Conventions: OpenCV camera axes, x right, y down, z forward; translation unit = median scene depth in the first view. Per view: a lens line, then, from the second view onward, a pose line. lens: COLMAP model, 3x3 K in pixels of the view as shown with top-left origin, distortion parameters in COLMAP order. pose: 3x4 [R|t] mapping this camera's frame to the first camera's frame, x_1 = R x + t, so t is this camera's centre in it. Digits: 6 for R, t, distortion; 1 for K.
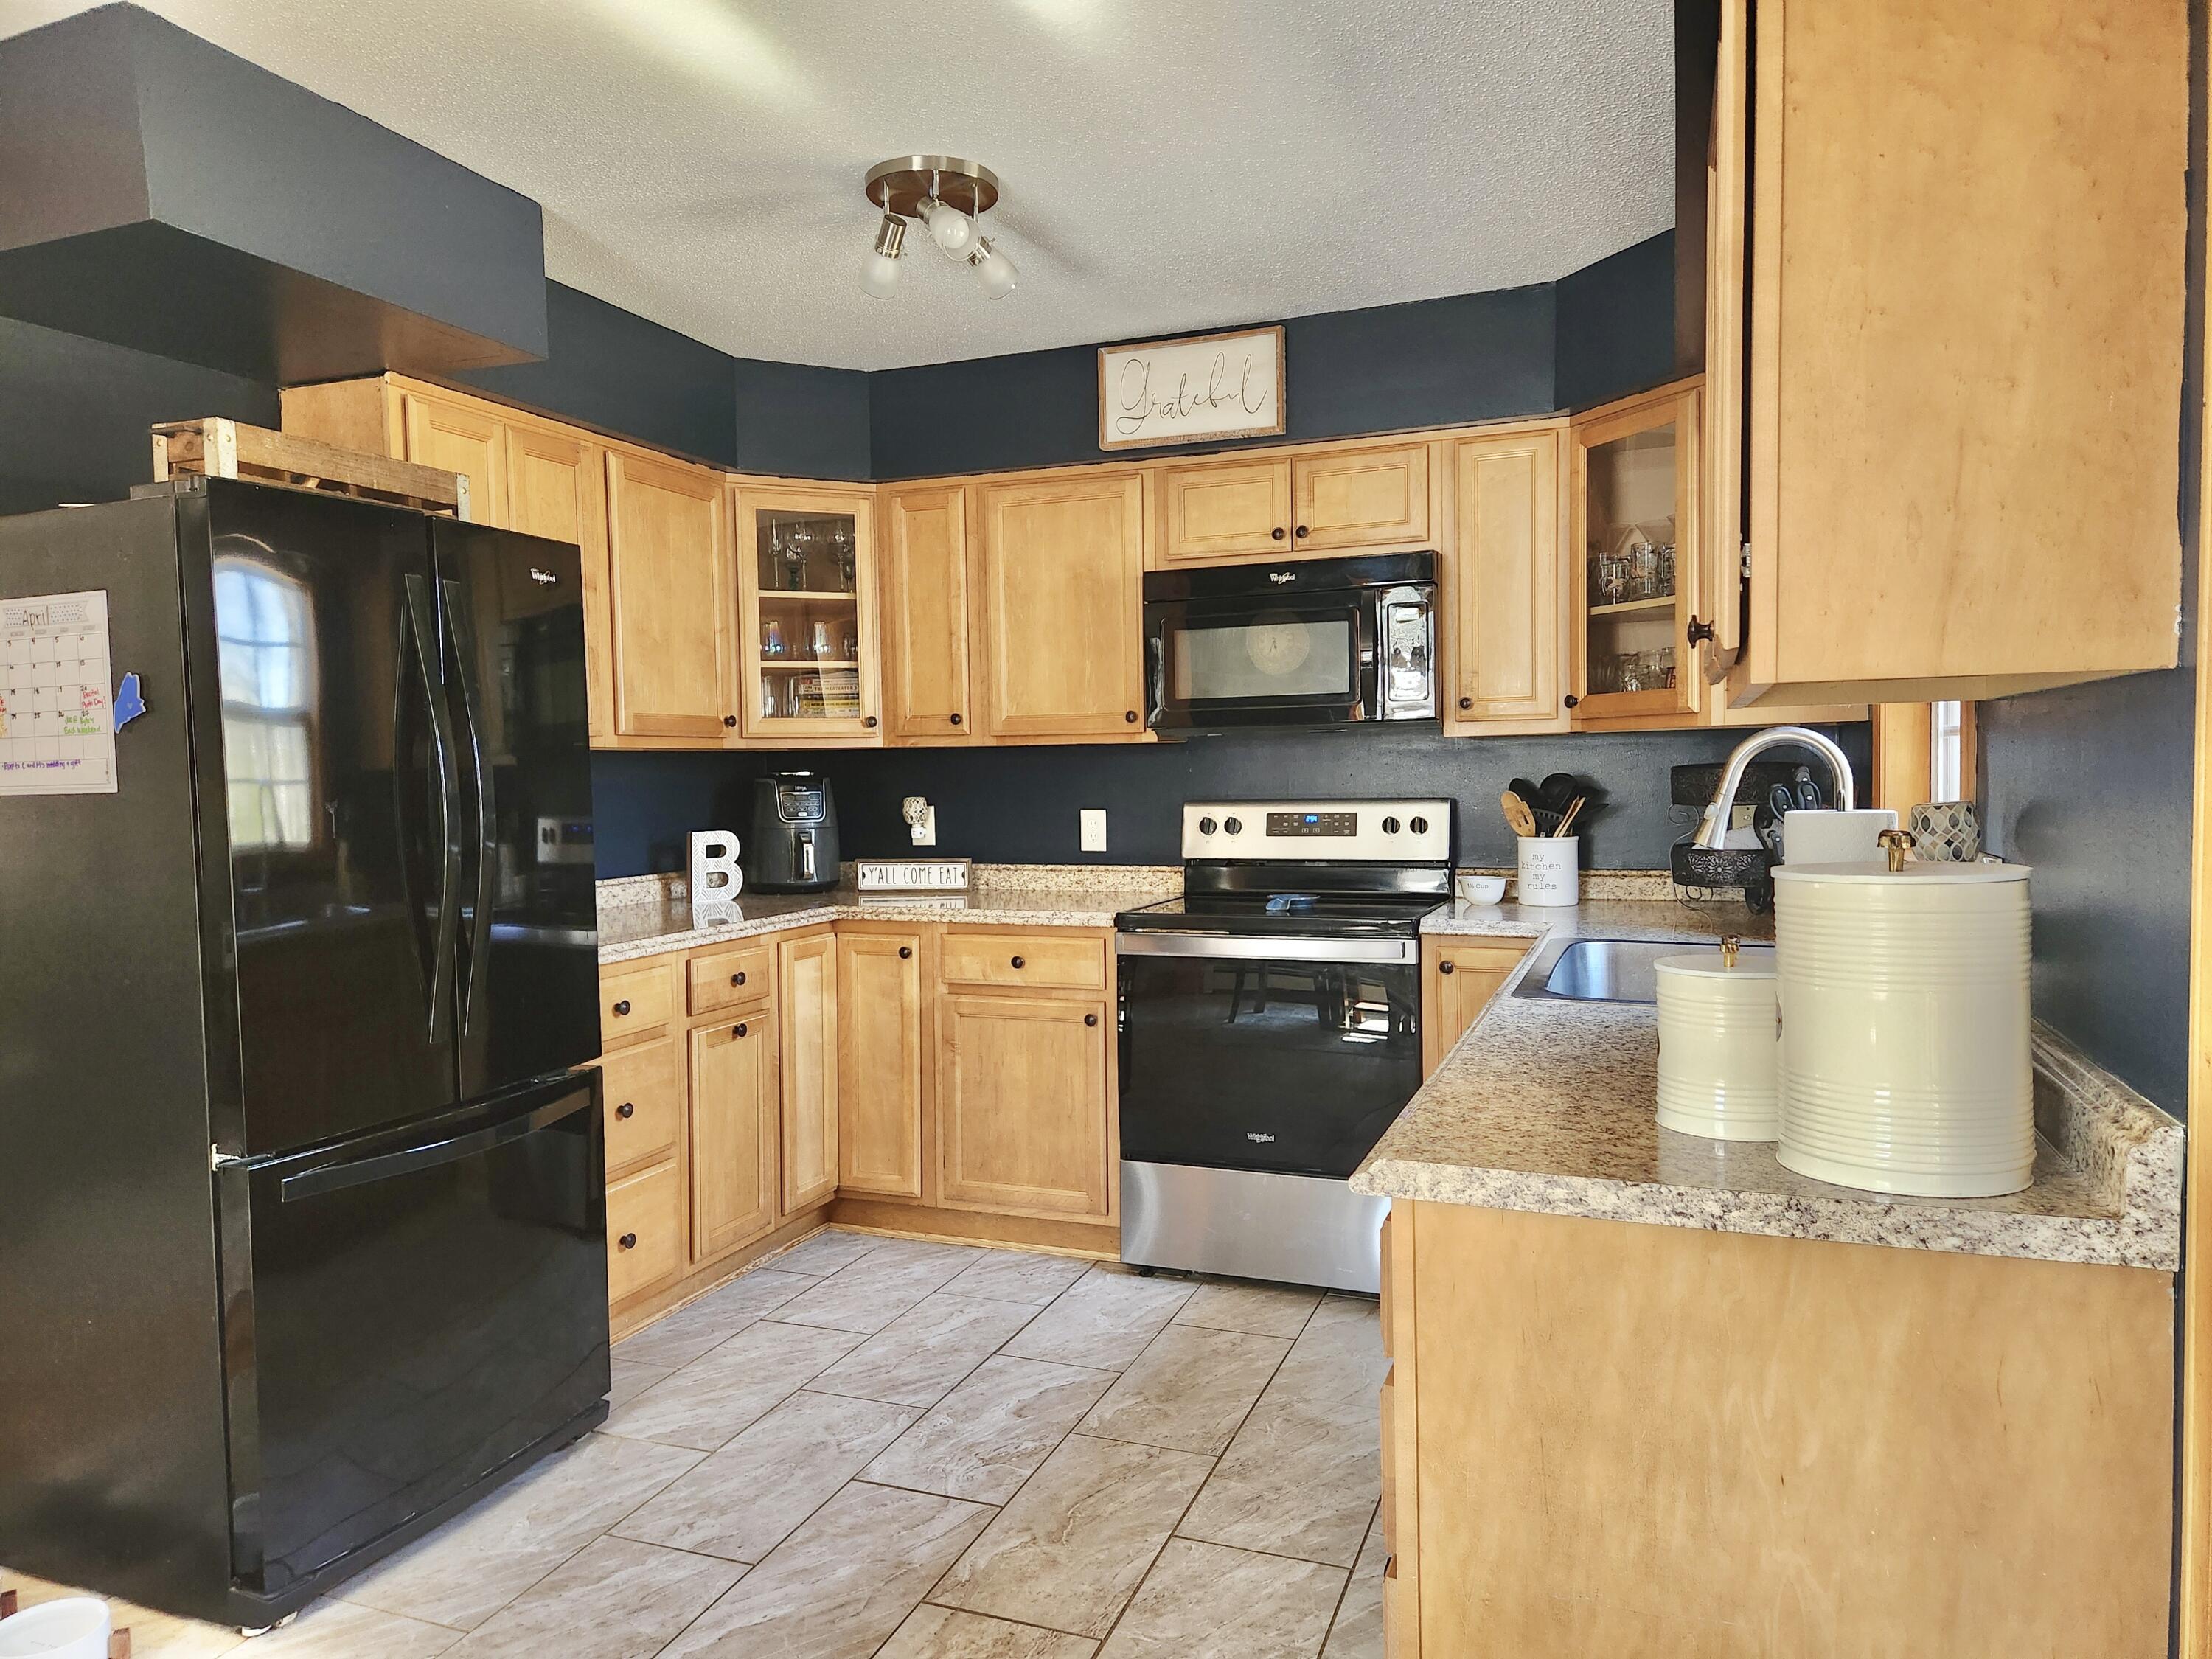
lens RADIAL K [[1461.1, 0, 1096.7], [0, 1461.1, 829.9], [0, 0, 1]] dist [0.086522, -0.077867]
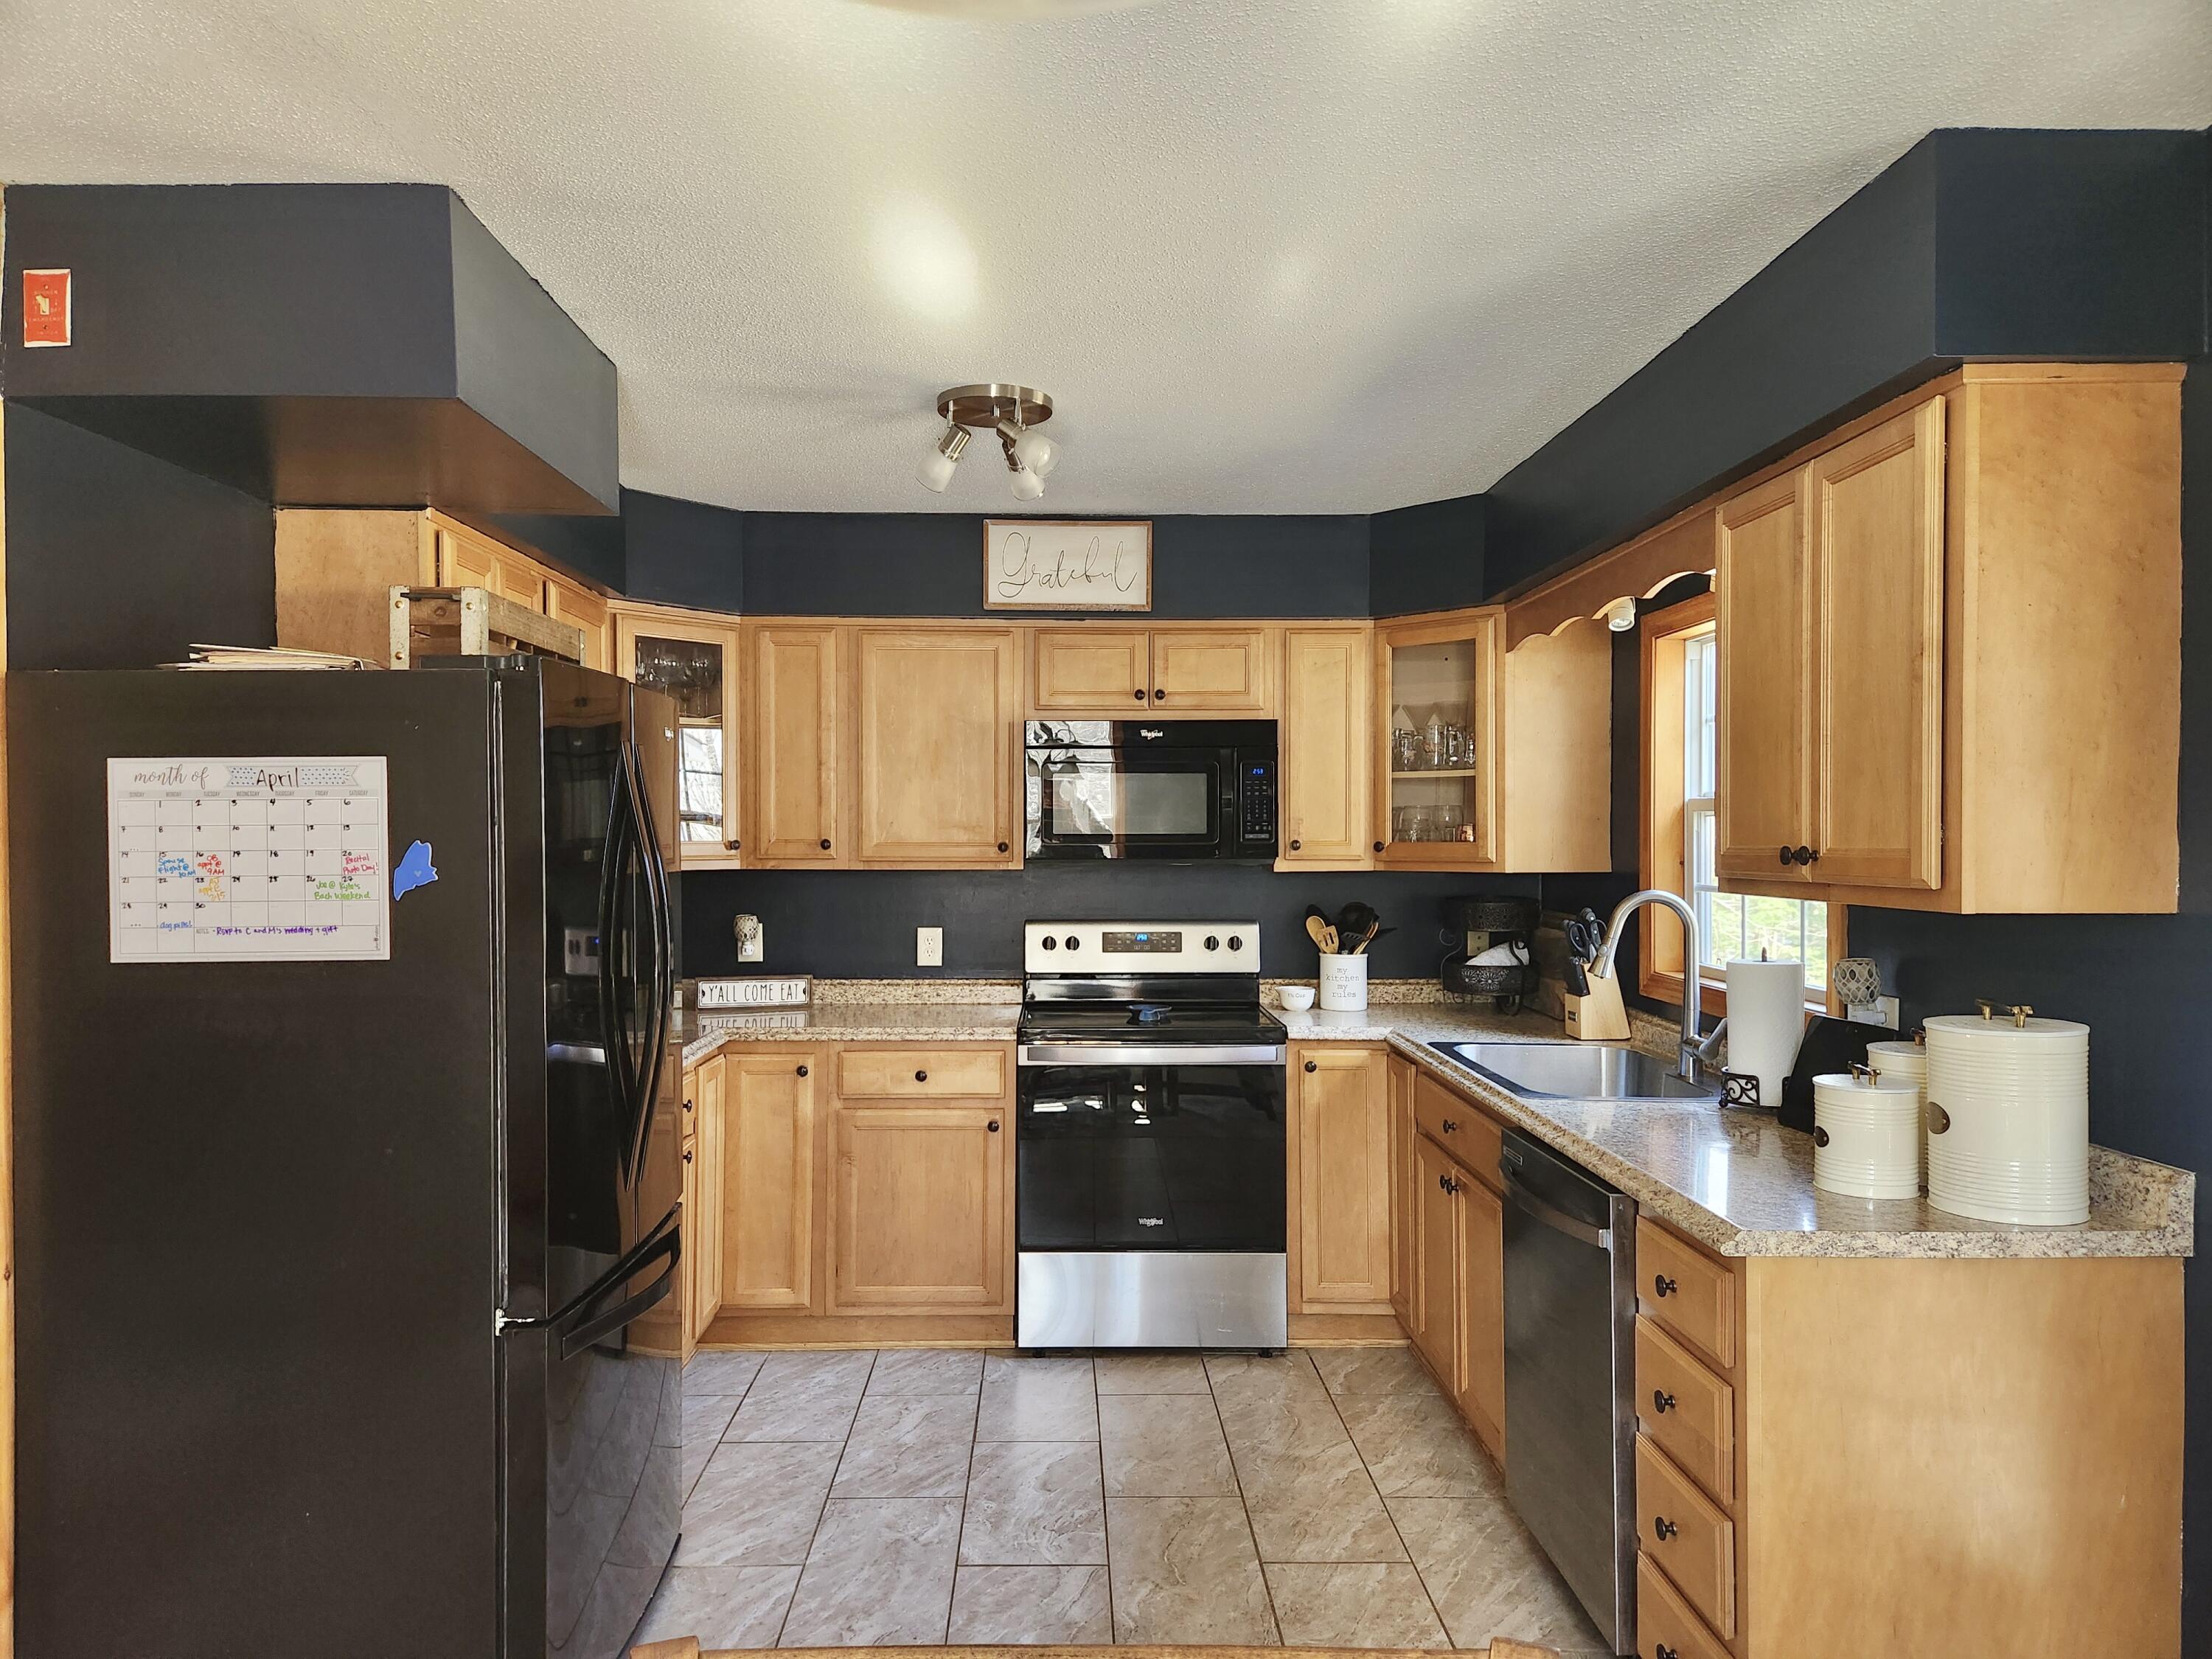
lens RADIAL K [[1463.2, 0, 1082.4], [0, 1463.2, 847.0], [0, 0, 1]] dist [0.085862, -0.078462]
pose [[0.927309, 0.015206, 0.373989, -0.344348], [-0.000729, 0.999246, -0.038820, -0.035573], [-0.374297, 0.035726, 0.926620, -0.051445]]
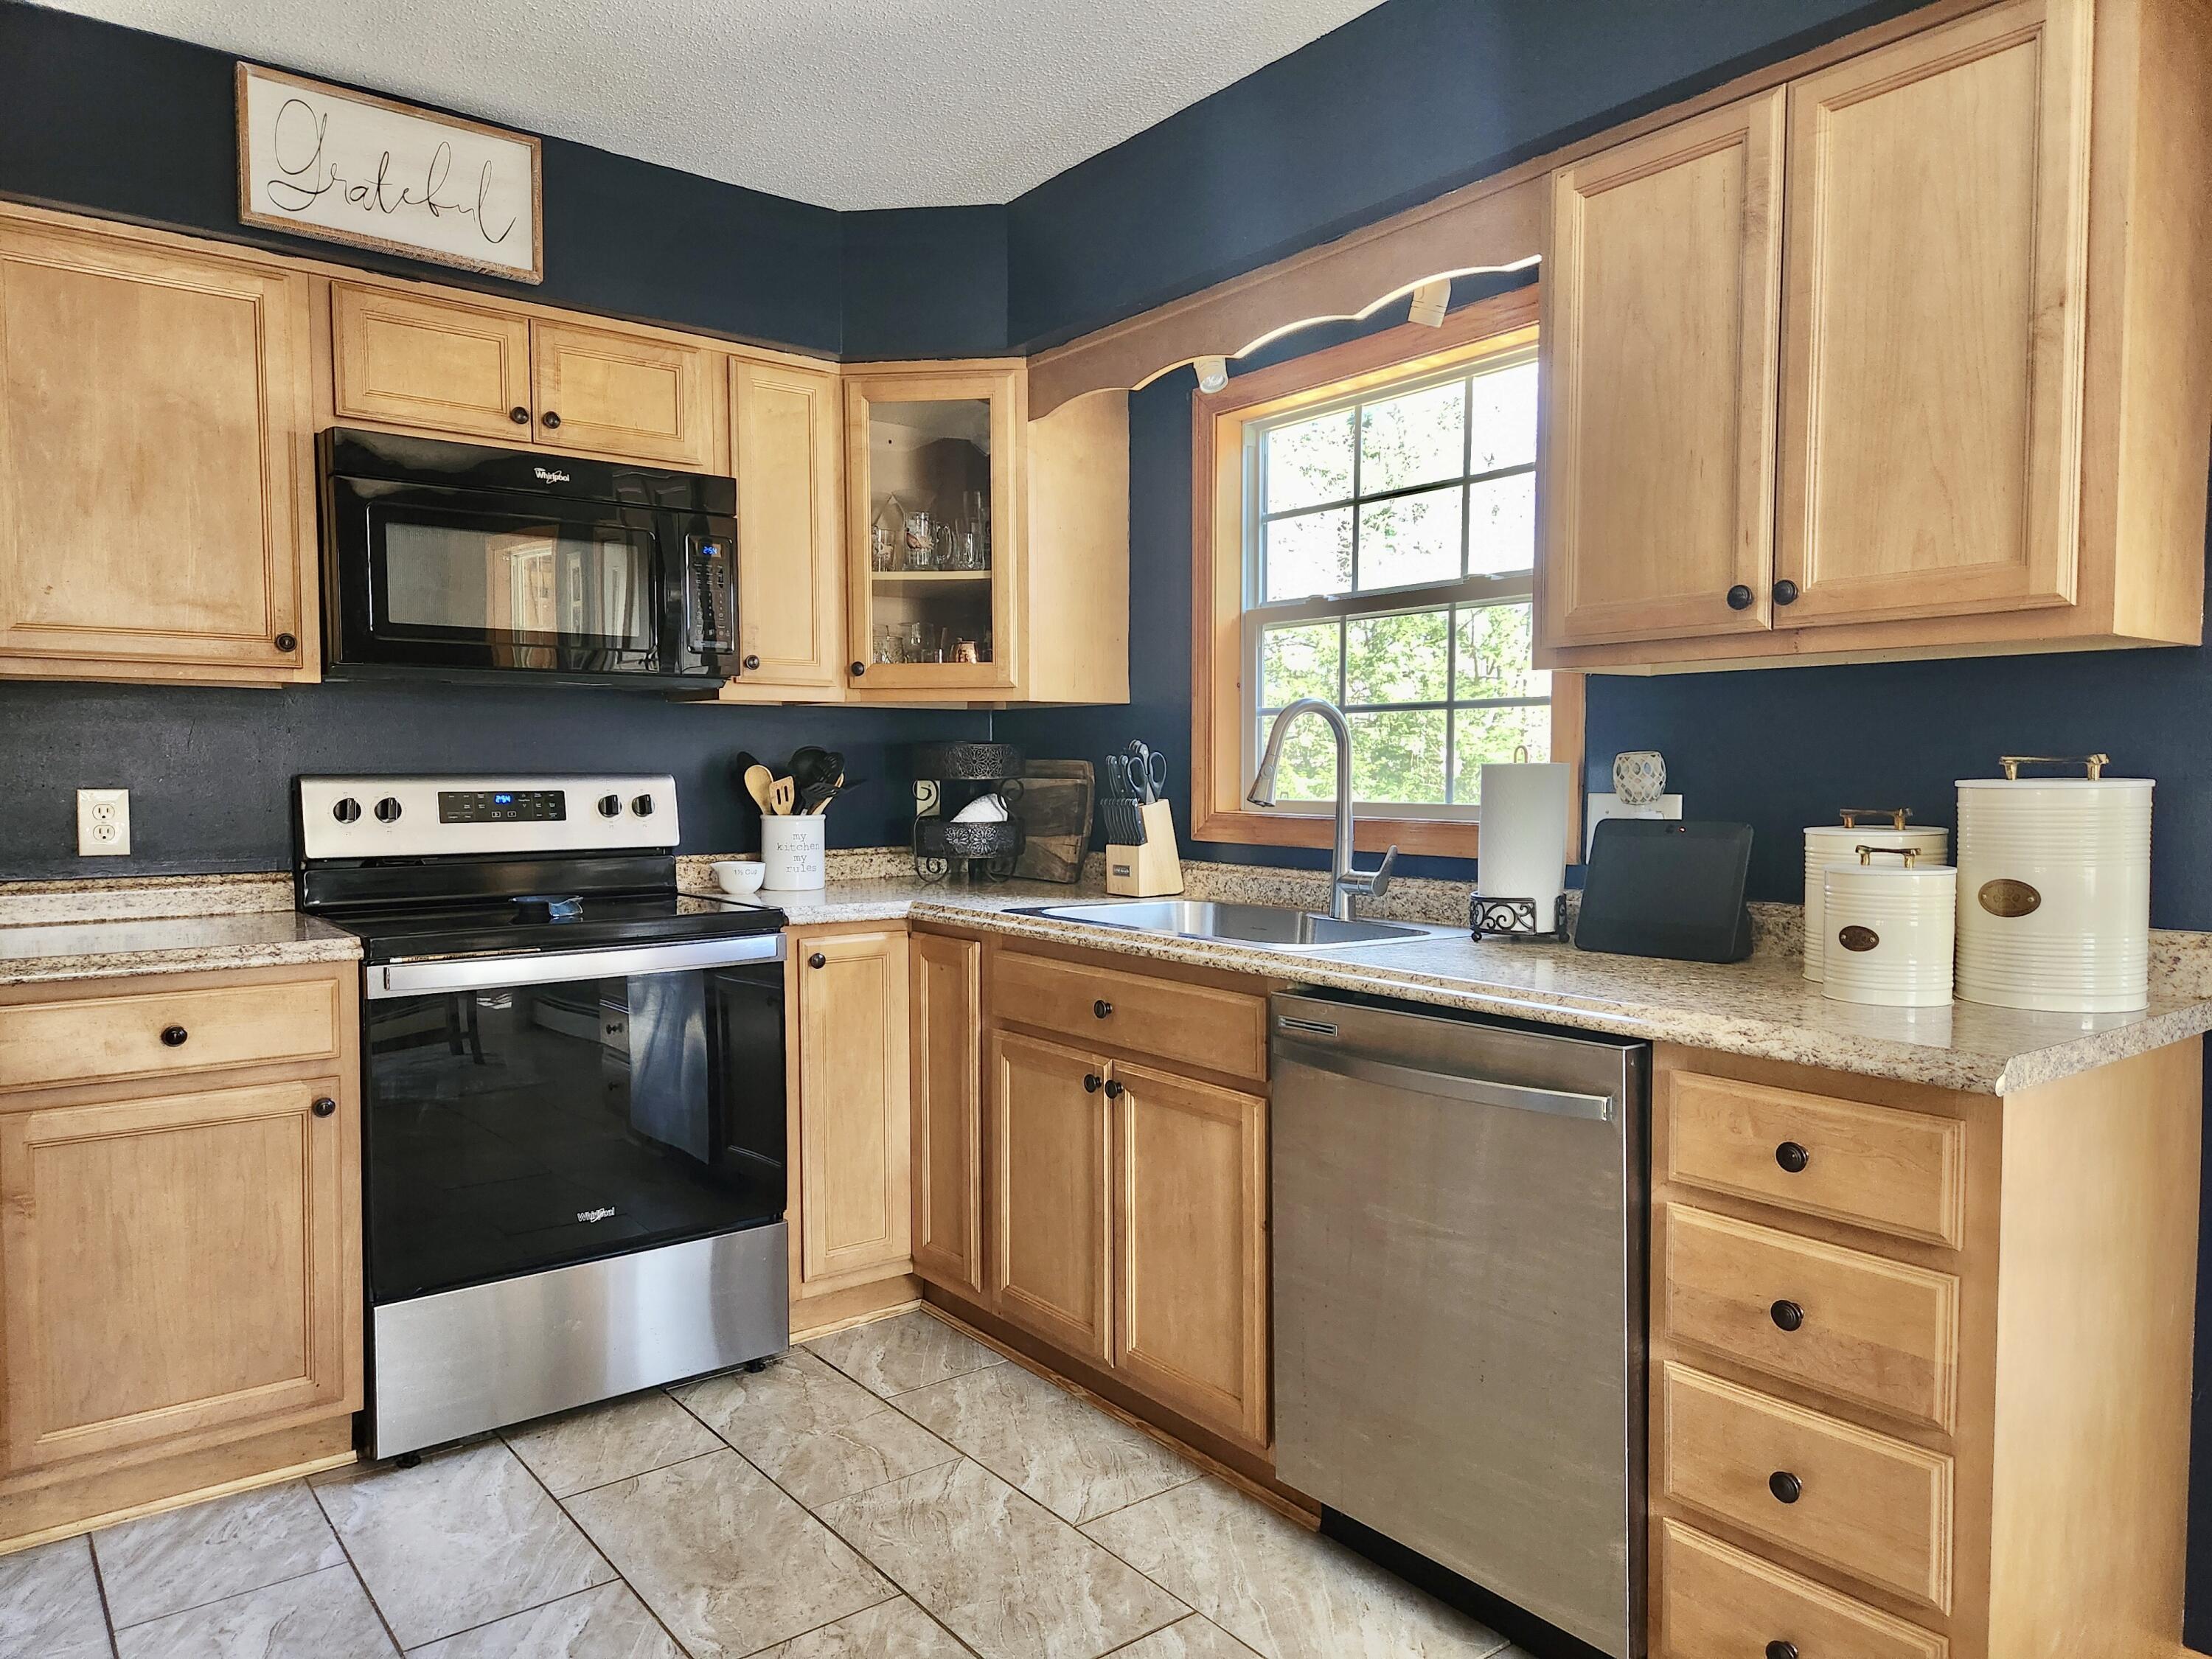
lens RADIAL K [[1471.5, 0, 1104.9], [0, 1471.5, 839.3], [0, 0, 1]] dist [0.084972, -0.074631]
pose [[0.519699, -0.026464, 0.853939, -0.372293], [0.027575, 0.999519, 0.014193, 0.011581], [-0.853904, 0.016171, 0.520179, 0.346025]]
